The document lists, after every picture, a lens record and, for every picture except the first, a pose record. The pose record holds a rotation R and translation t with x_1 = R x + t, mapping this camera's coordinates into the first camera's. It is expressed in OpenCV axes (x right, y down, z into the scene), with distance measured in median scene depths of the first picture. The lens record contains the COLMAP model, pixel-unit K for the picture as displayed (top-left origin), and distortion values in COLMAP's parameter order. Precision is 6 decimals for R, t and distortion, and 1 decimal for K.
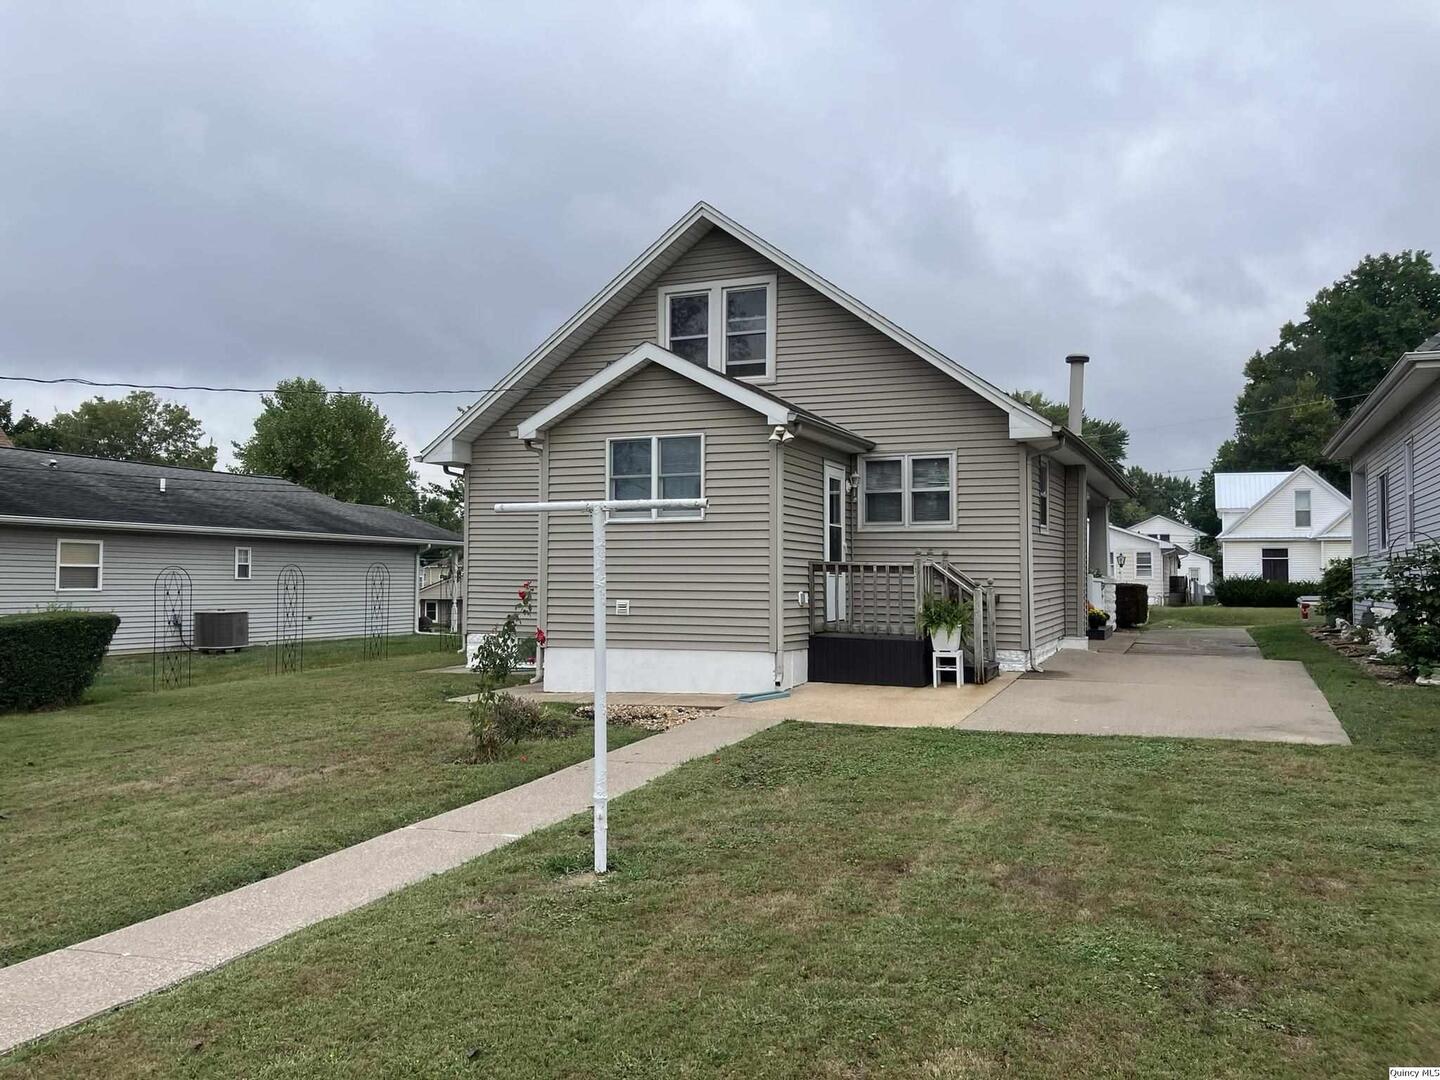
lens RADIAL K [[1192.7, 0, 717.7], [0, 1192.7, 532.0], [0, 0, 1]] dist [0.011307, 0.004383]
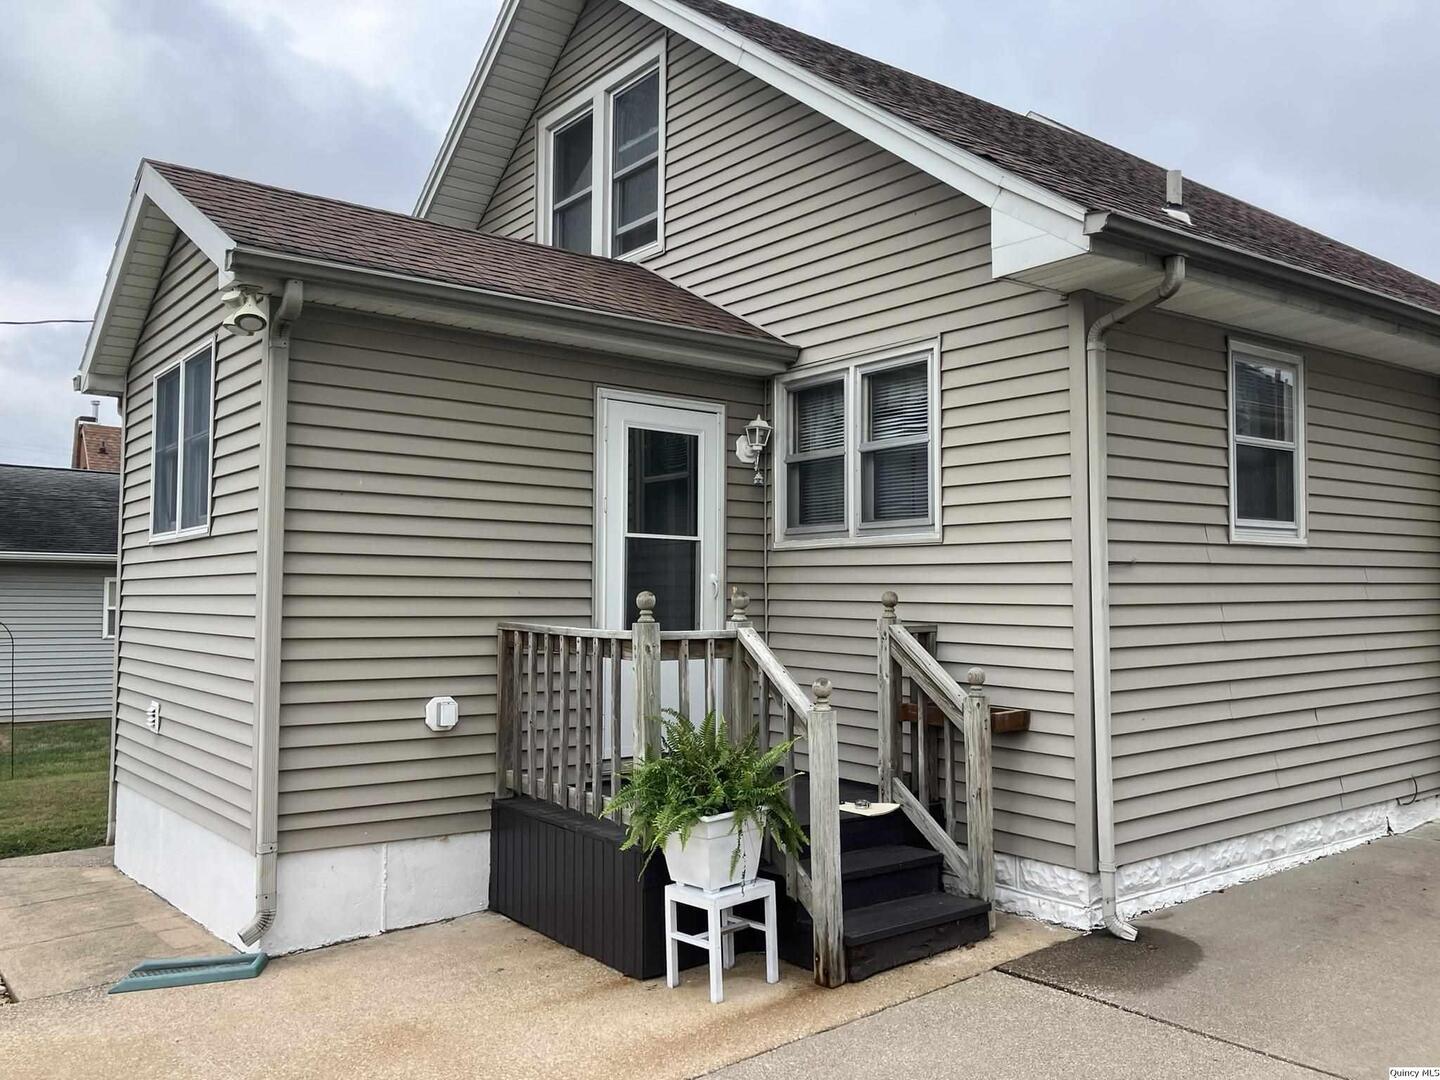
lens RADIAL K [[1192.7, 0, 724.0], [0, 1192.7, 548.8], [0, 0, 1]] dist [0.011307, 0.004383]
pose [[0.876132, -0.023295, -0.481508, 0.325635], [0.021066, 0.999728, -0.010036, 0.003838], [0.481610, -0.001351, 0.876384, 0.615102]]
